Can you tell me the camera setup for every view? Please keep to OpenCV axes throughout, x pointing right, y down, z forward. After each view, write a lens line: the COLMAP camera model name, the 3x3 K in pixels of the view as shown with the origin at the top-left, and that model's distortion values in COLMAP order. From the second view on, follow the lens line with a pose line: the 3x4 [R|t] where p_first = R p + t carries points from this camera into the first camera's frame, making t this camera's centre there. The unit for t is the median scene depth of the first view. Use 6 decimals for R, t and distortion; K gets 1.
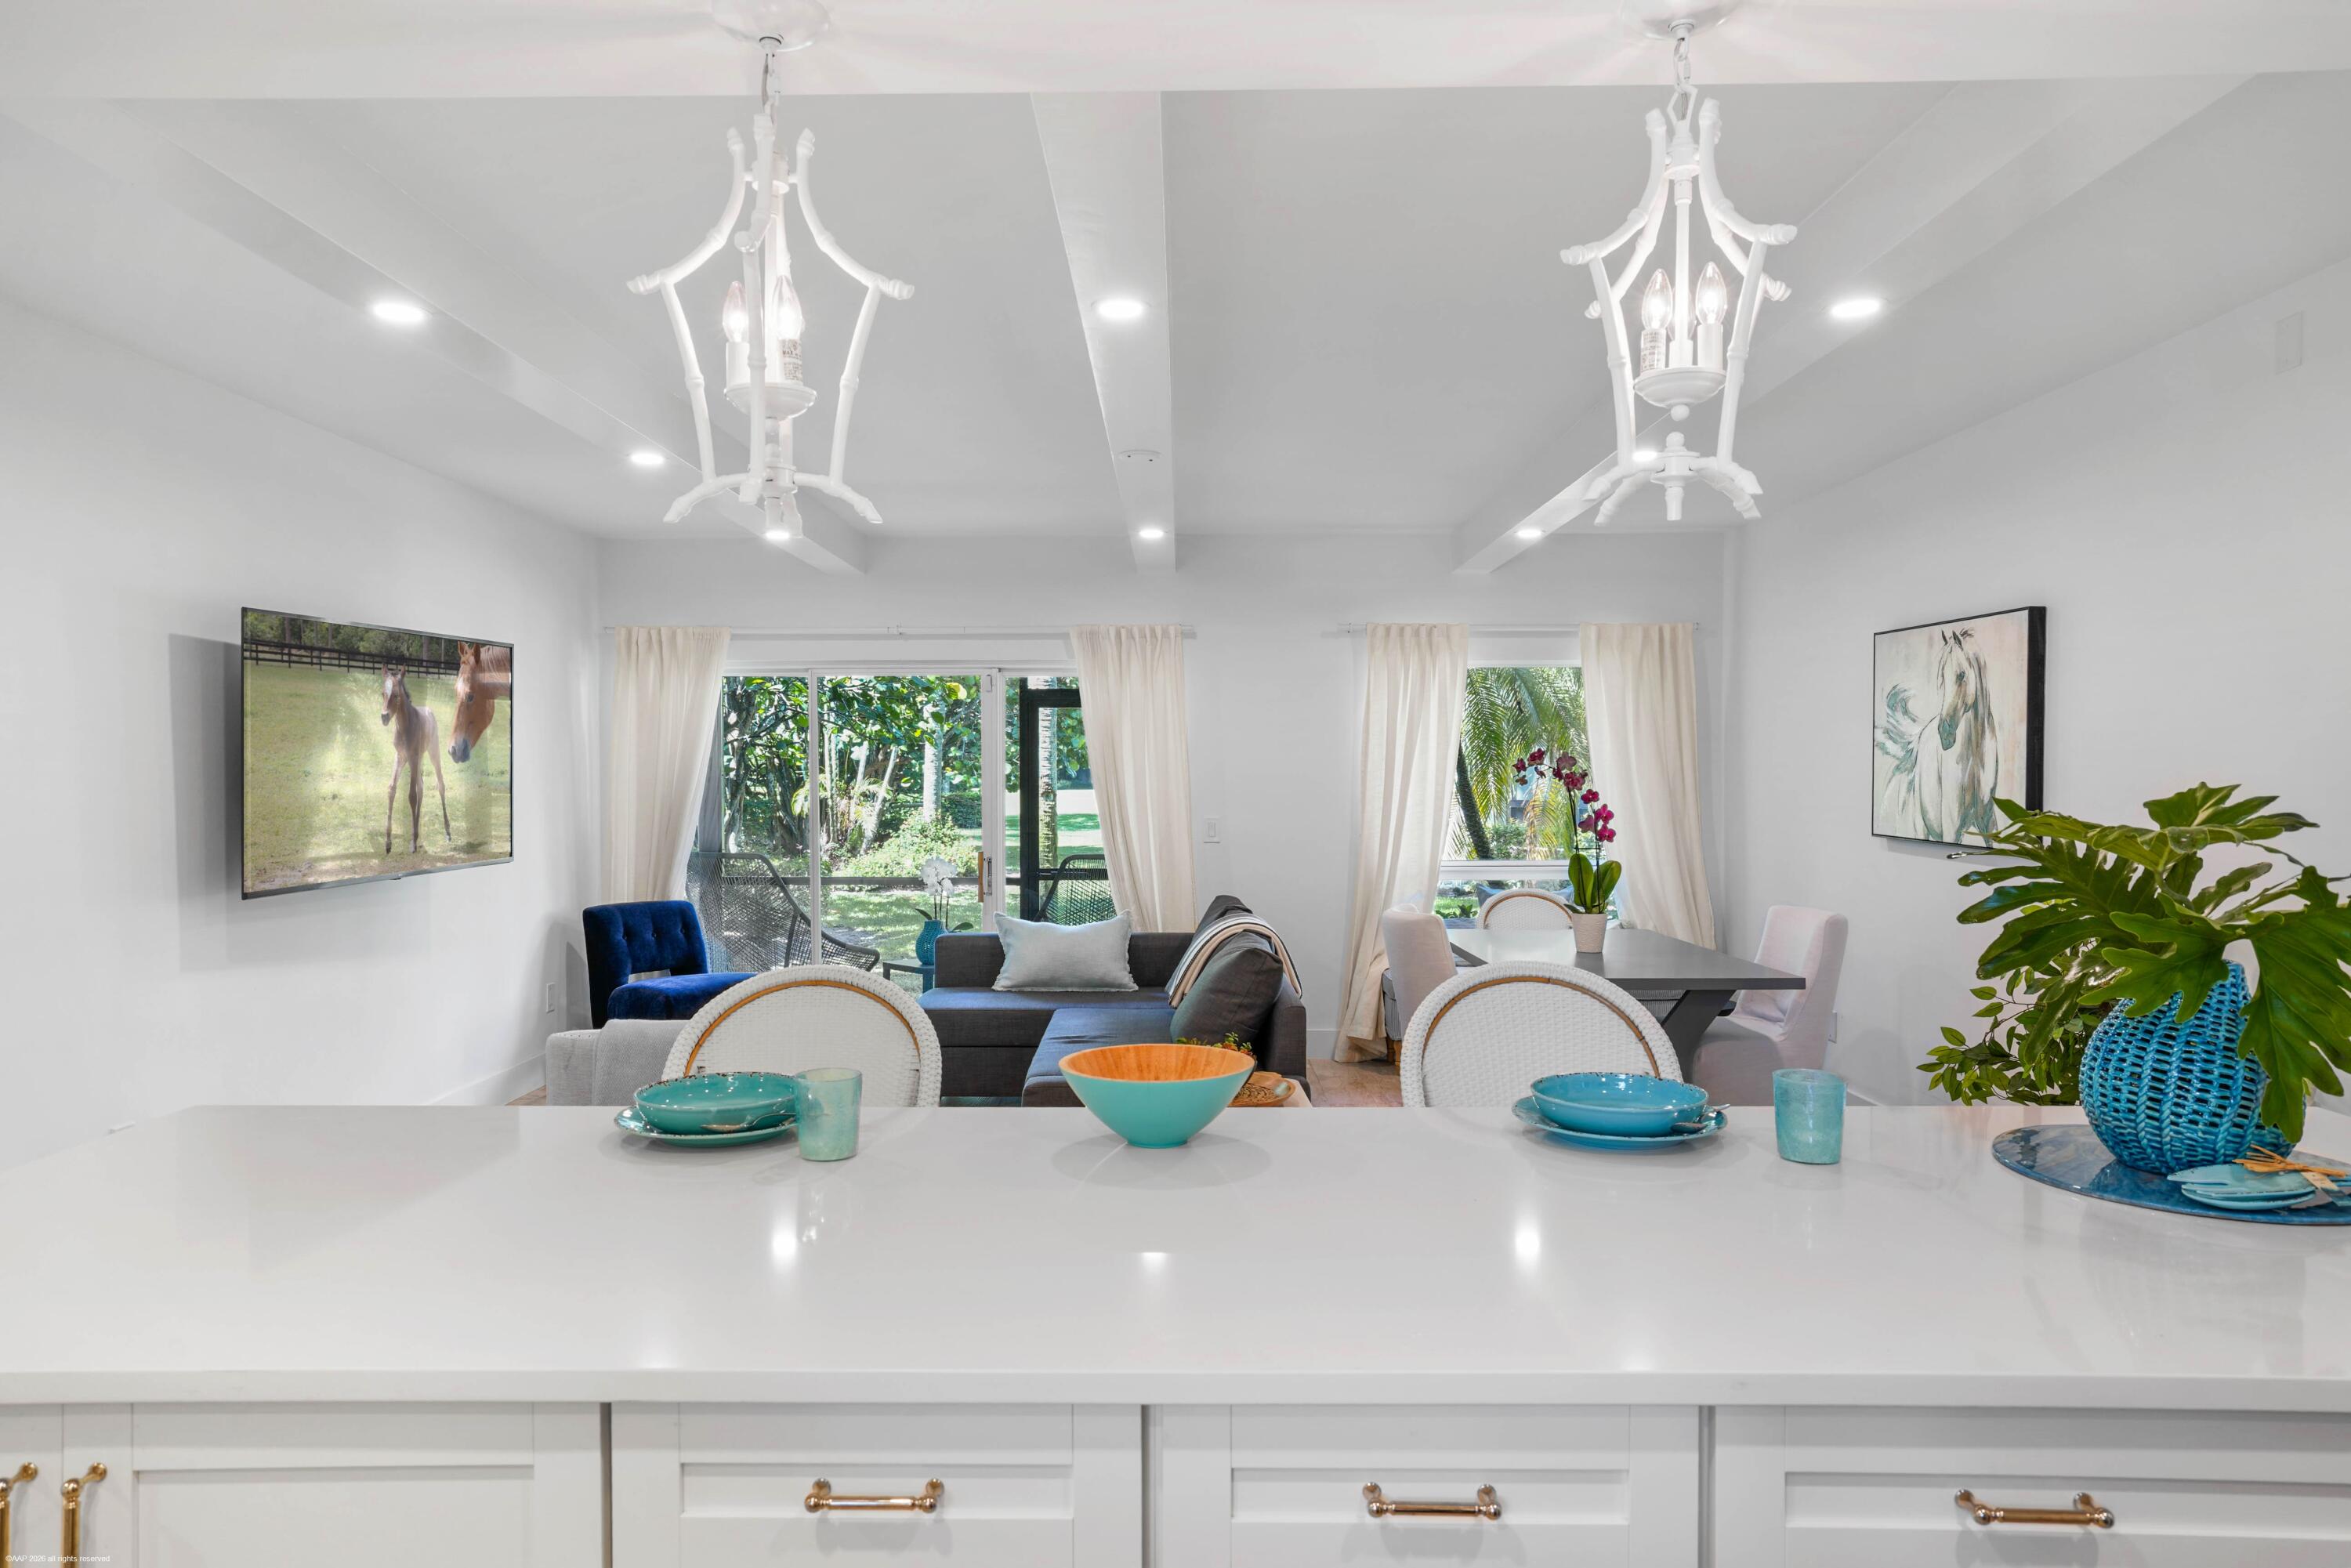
lens RADIAL K [[1486.0, 0, 1175.5], [0, 1486.0, 784.0], [0, 0, 1]] dist [-0.006285, 0.000657]
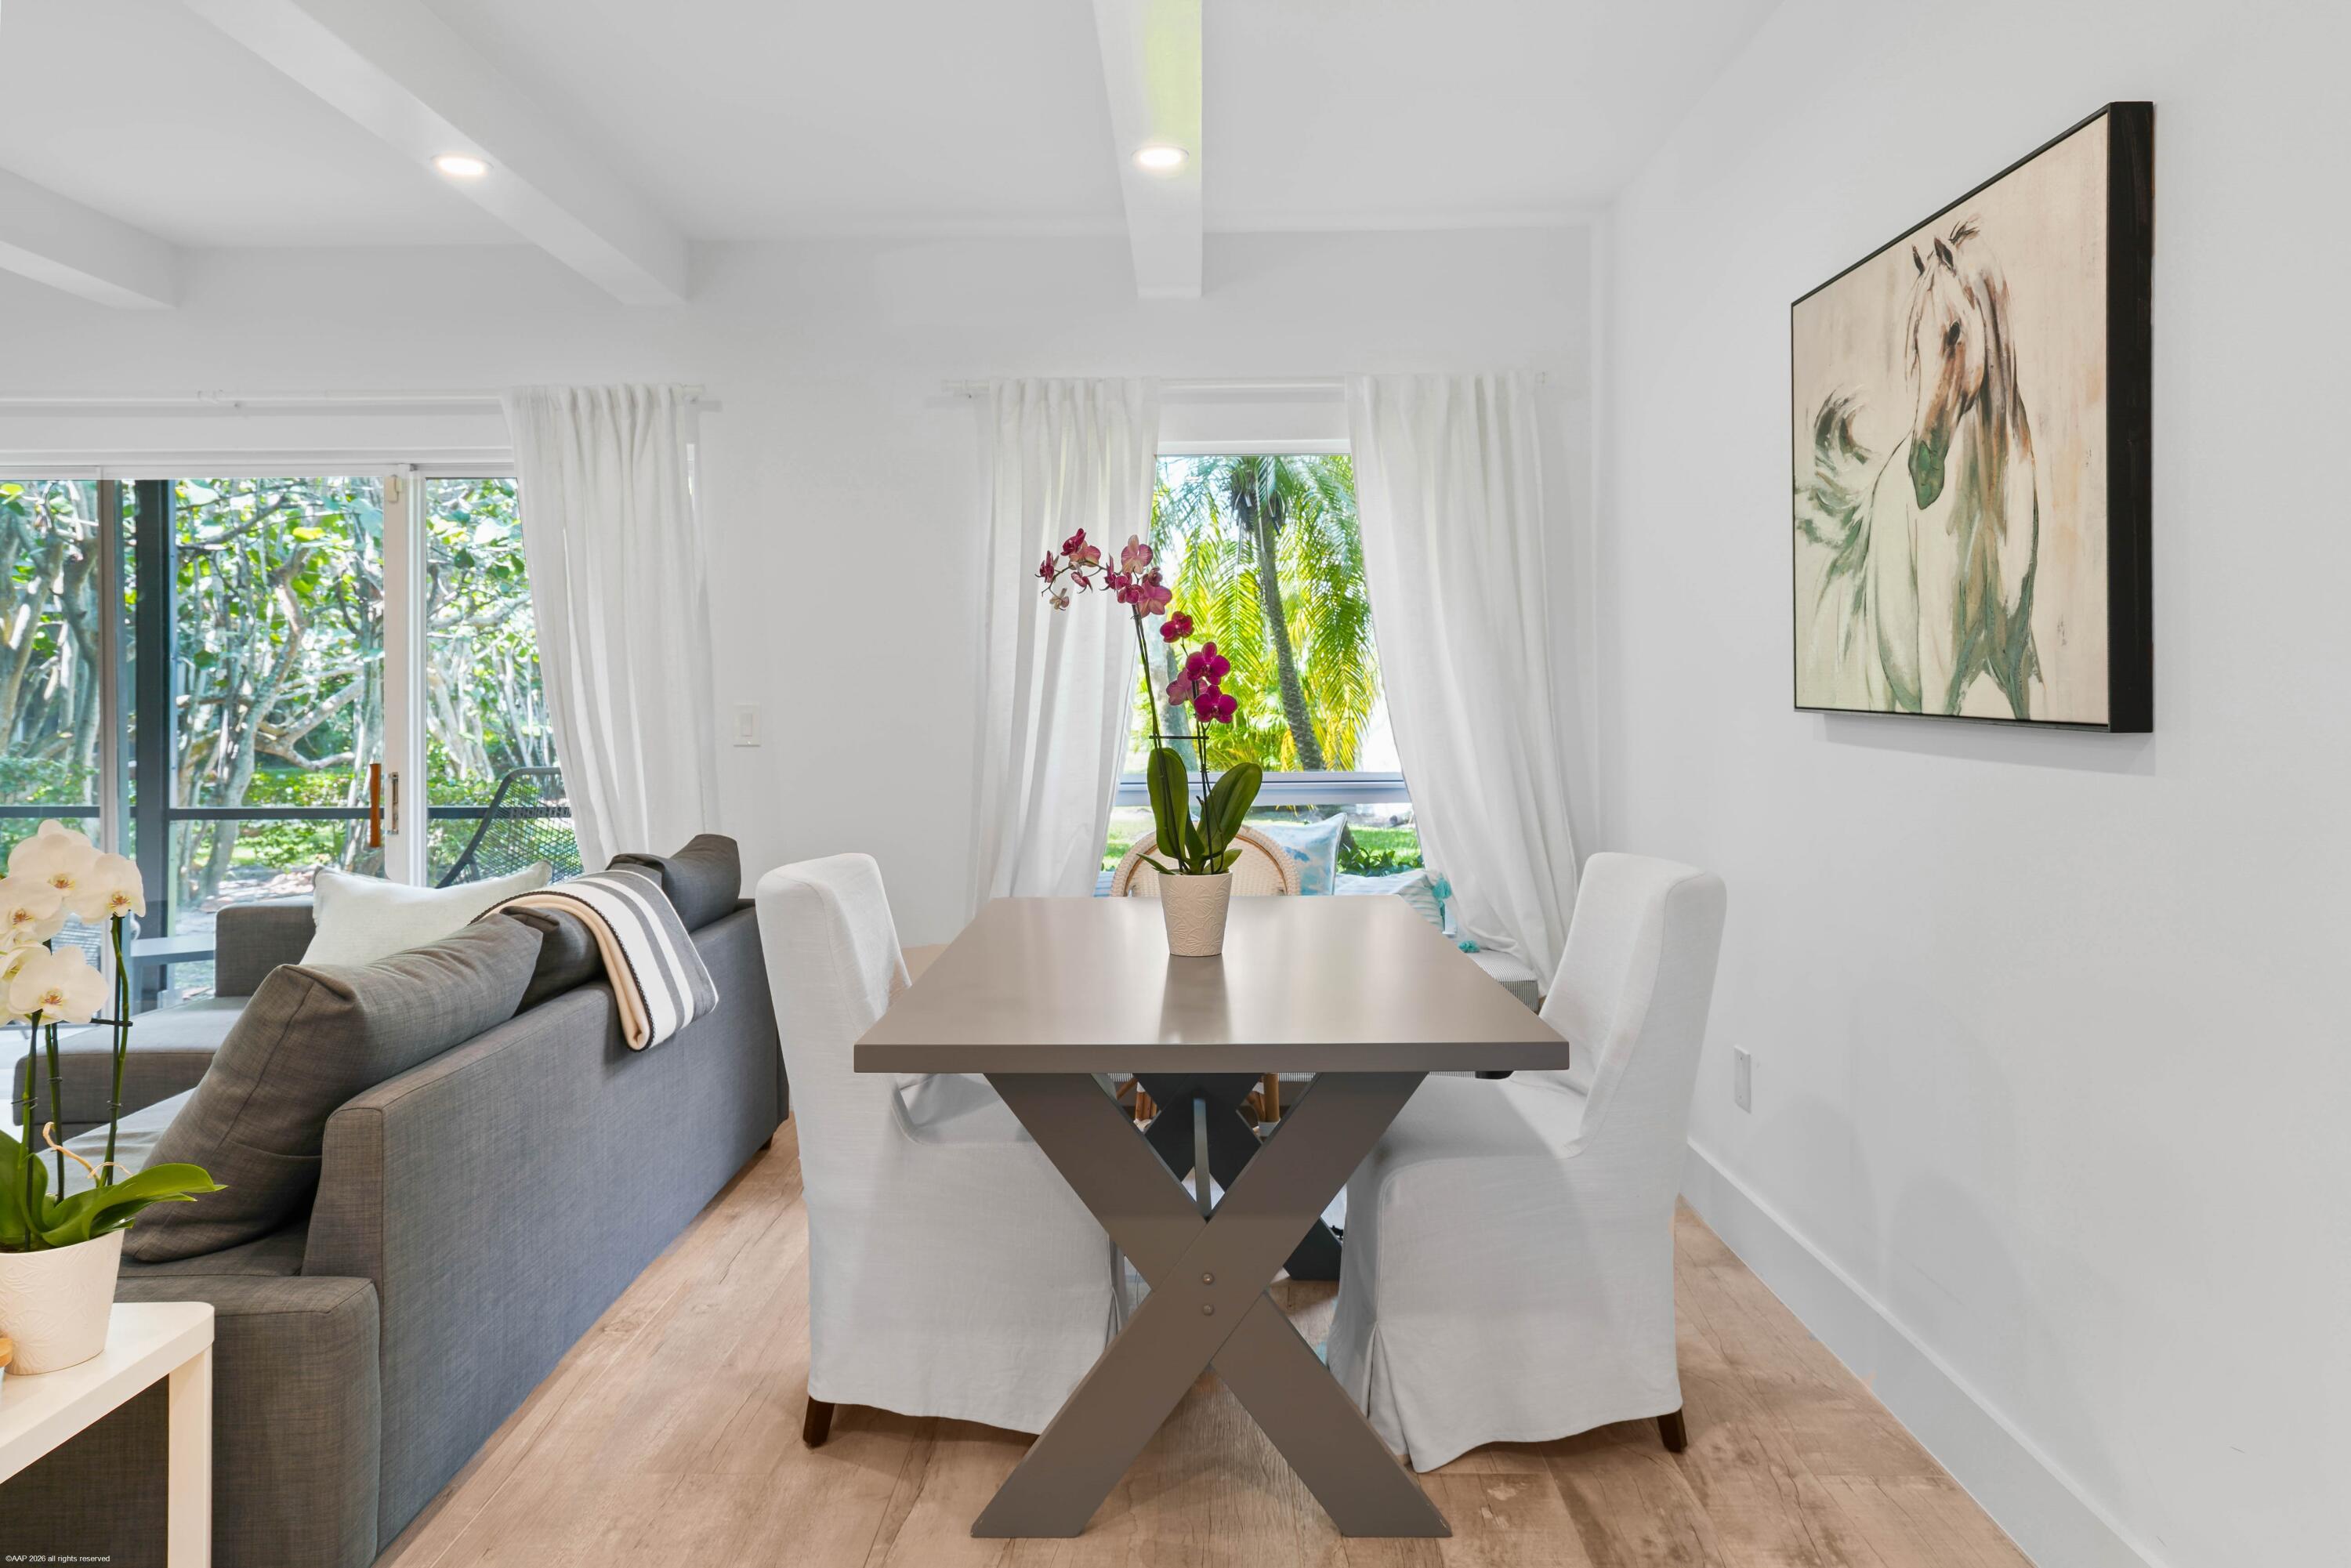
lens RADIAL K [[1568.1, 0, 1168.3], [0, 1568.1, 680.0], [0, 0, 1]] dist [-0.005570, 0.025132]
pose [[0.999851, -0.007437, -0.015580, 0.283341], [0.007135, 0.999788, -0.019325, 0.035103], [0.015721, 0.019211, 0.999692, 0.497951]]
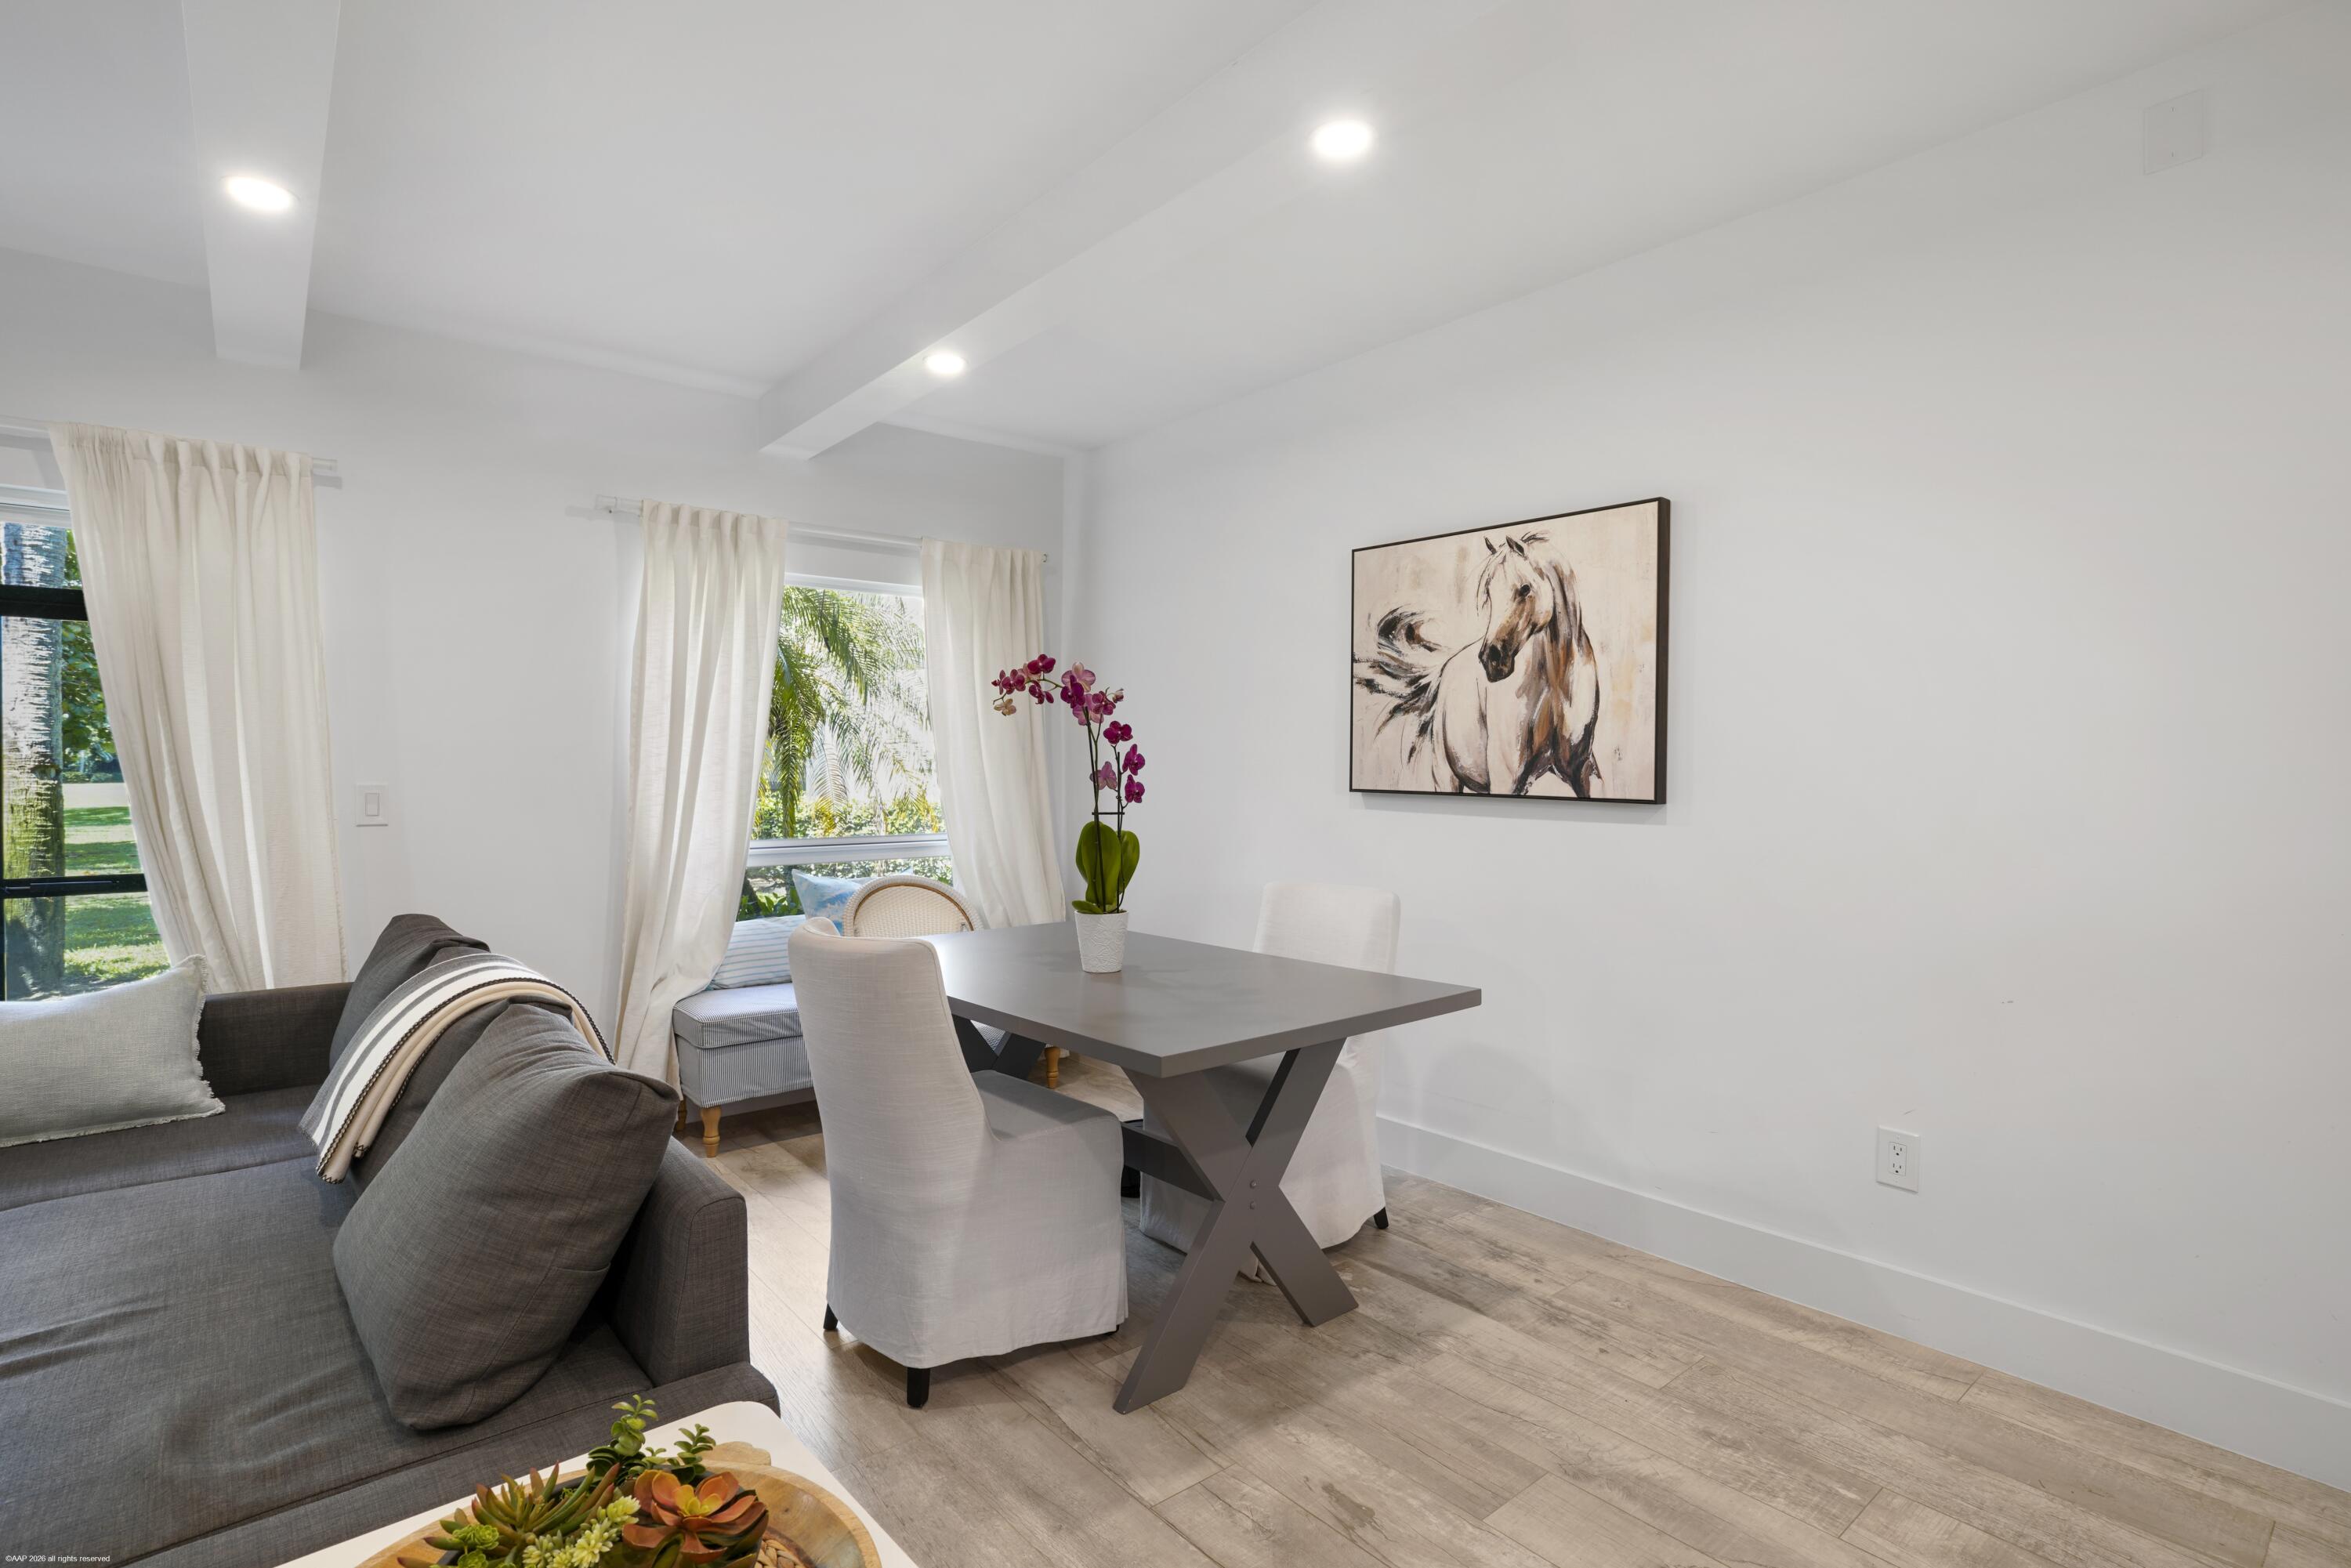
lens RADIAL K [[1135.9, 0, 1168.3], [0, 1135.9, 776.2], [0, 0, 1]] dist [-0.053653, 0.024802]
pose [[0.769951, -0.003519, 0.638093, -0.020950], [0.004250, 0.999991, 0.000387, 0.027321], [-0.638089, 0.002414, 0.769959, 0.602720]]
